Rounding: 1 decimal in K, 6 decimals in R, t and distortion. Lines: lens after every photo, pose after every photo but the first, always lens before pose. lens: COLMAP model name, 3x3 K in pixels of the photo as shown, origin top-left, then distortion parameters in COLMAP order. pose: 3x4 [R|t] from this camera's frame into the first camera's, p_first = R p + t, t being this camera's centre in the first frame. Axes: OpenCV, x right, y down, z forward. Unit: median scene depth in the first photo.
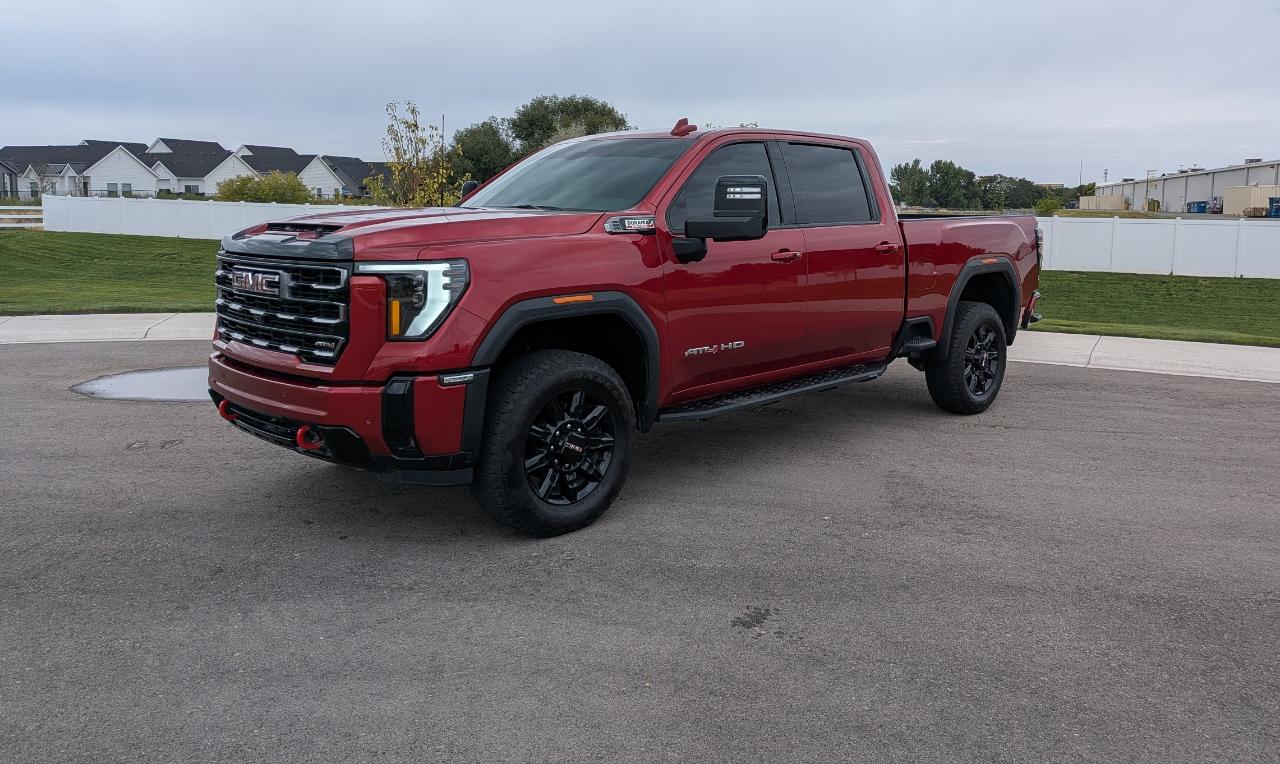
lens RADIAL K [[956.9, 0, 706.9], [0, 956.9, 356.2], [0, 0, 1]] dist [0.074285, -0.108378]
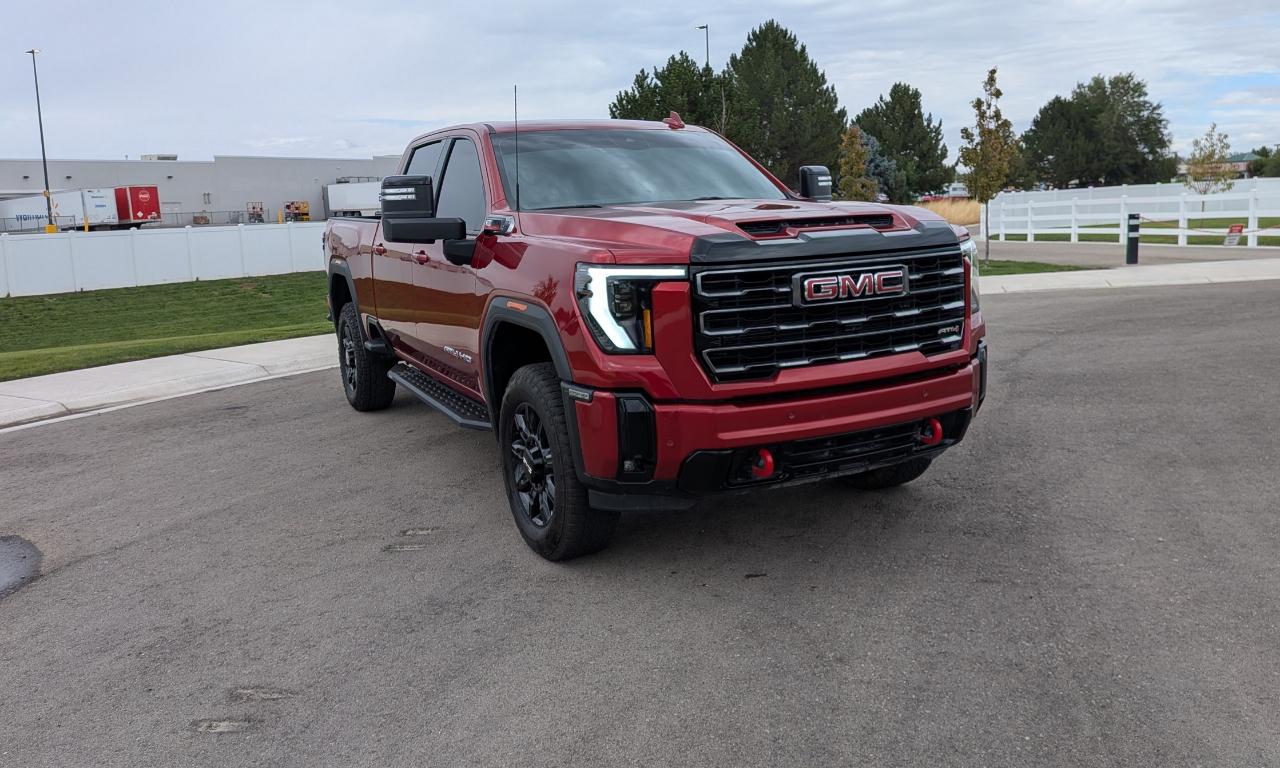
lens RADIAL K [[956.9, 0, 706.9], [0, 956.9, 358.2], [0, 0, 1]] dist [0.074285, -0.108378]
pose [[0.312792, -0.175889, 0.933394, -1.236815], [0.185330, 0.975118, 0.121645, -0.132834], [-0.931565, 0.134936, 0.337607, 0.787637]]
